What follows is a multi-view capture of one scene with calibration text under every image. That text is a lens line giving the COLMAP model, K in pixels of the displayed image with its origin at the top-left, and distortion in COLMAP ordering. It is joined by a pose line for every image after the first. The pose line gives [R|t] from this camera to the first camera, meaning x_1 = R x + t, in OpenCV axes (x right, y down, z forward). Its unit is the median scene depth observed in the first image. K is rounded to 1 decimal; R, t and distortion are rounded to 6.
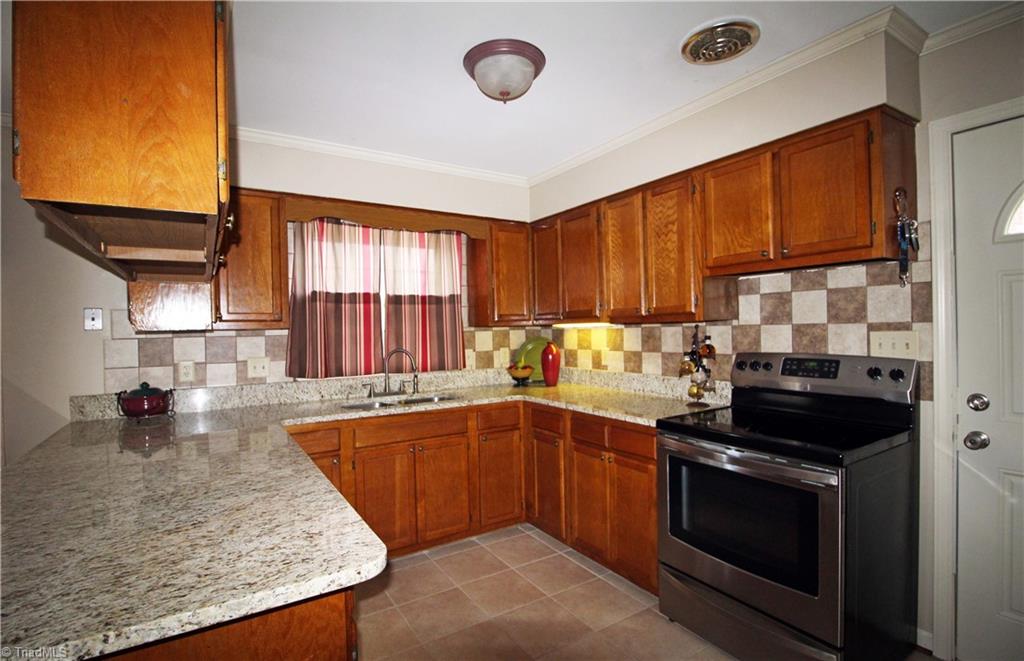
lens RADIAL K [[486.2, 0, 495.5], [0, 486.2, 335.5], [0, 0, 1]] dist [-0.002632, -0.012513]
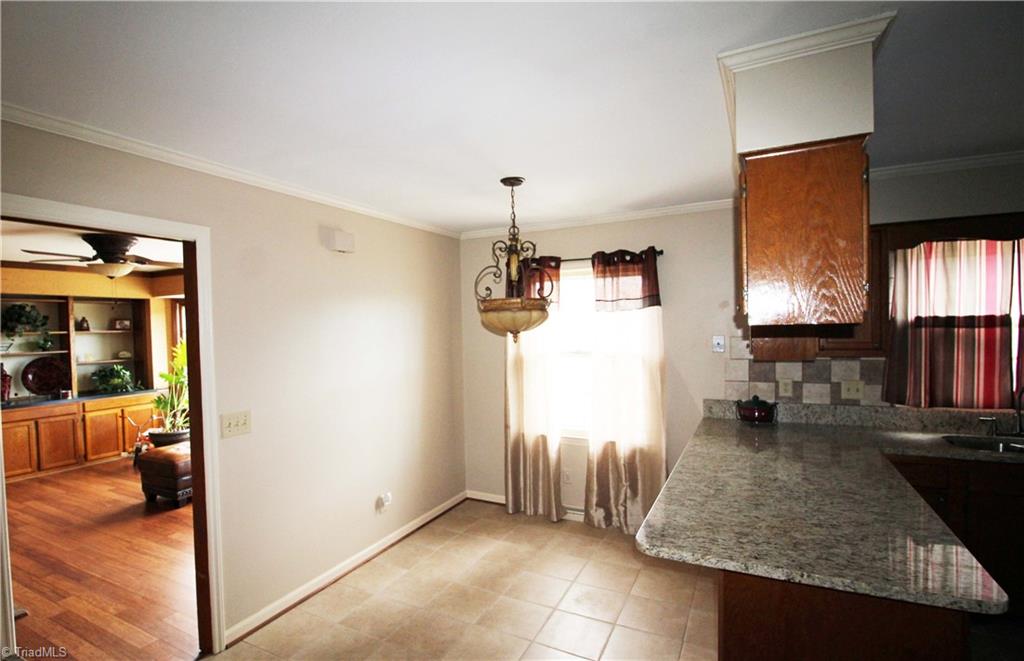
lens RADIAL K [[506.1, 0, 482.2], [0, 506.1, 344.3], [0, 0, 1]] dist [-0.000517, -0.013269]
pose [[0.502634, 0.036132, -0.863744, 0.063090], [0.005229, 0.998981, 0.044832, -0.102459], [0.864483, -0.027051, 0.501933, -0.295469]]
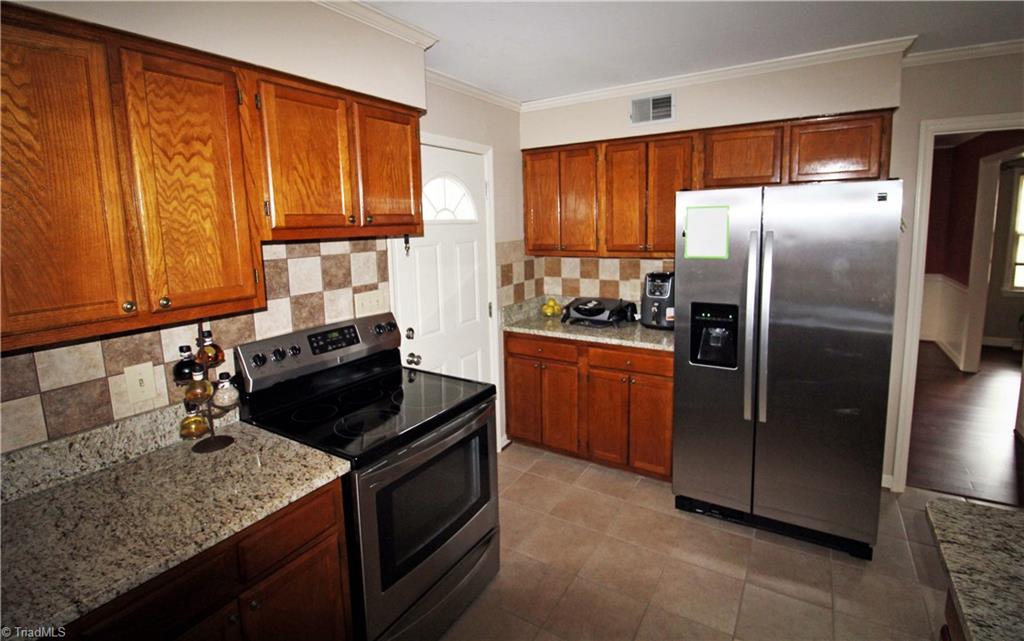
lens RADIAL K [[485.0, 0, 522.3], [0, 485.0, 292.3], [0, 0, 1]] dist [-0.002010, -0.000816]
pose [[-0.458325, -0.098816, 0.883275, -0.303780], [0.048147, 0.989581, 0.135692, -0.116145], [-0.887480, 0.104718, -0.448792, 0.927461]]
